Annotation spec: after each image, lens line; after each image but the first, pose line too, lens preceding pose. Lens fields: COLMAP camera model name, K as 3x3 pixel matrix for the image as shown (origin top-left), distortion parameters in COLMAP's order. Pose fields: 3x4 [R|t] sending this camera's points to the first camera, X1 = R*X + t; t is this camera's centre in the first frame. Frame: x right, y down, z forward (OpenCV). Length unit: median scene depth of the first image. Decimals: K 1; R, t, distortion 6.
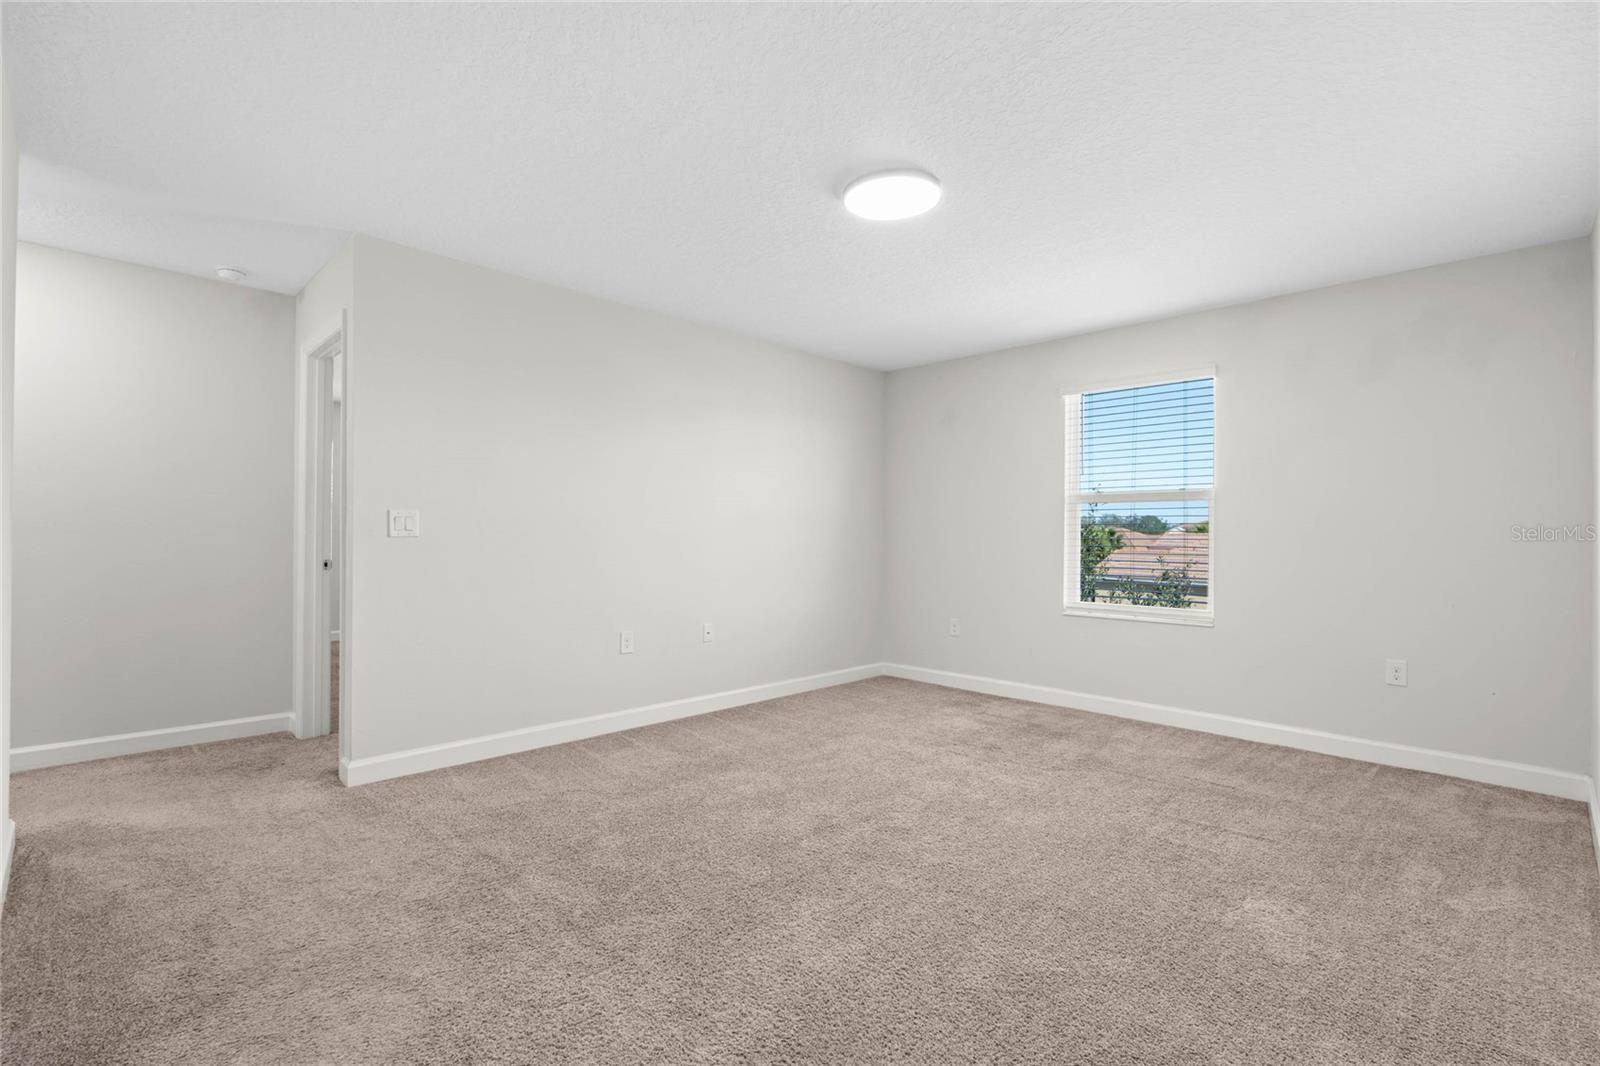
lens RADIAL K [[727.1, 0, 795.4], [0, 727.1, 535.6], [0, 0, 1]] dist [-0.004690, 0.001077]
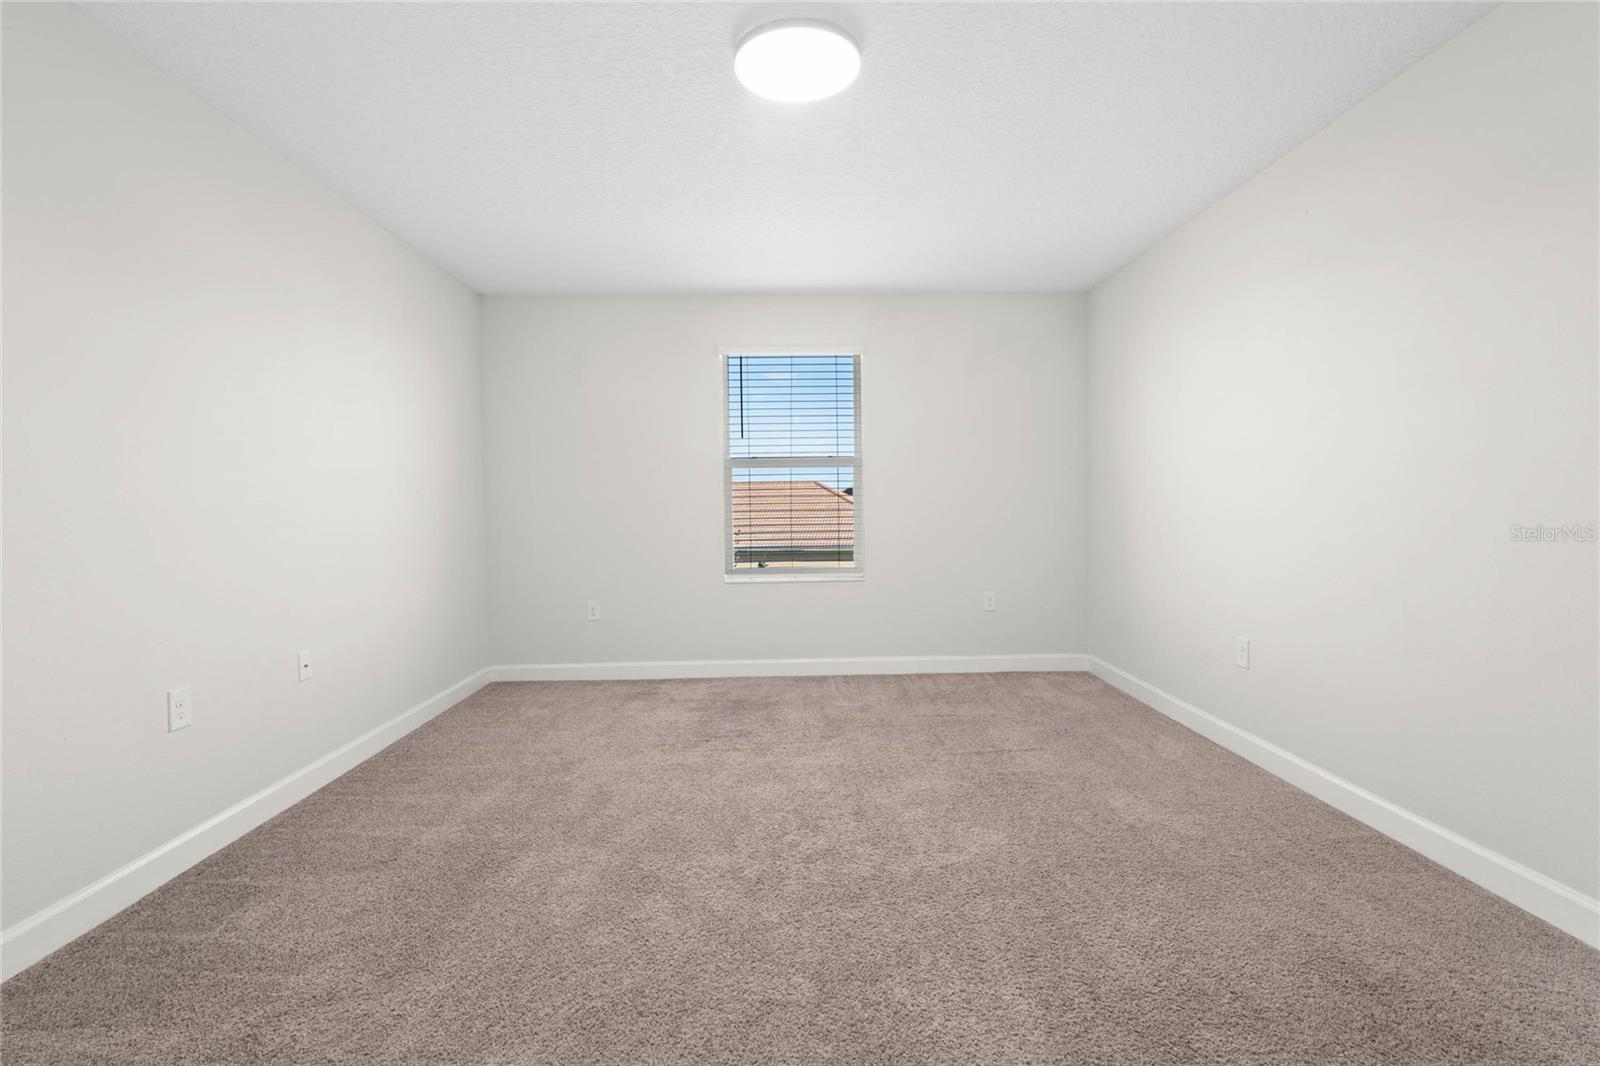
lens RADIAL K [[727.1, 0, 795.2], [0, 727.1, 539.5], [0, 0, 1]] dist [-0.004690, 0.001077]
pose [[0.680236, -0.048849, 0.731364, -0.346558], [0.016883, 0.998556, 0.050992, 0.004178], [-0.732799, -0.022339, 0.680079, 0.348486]]
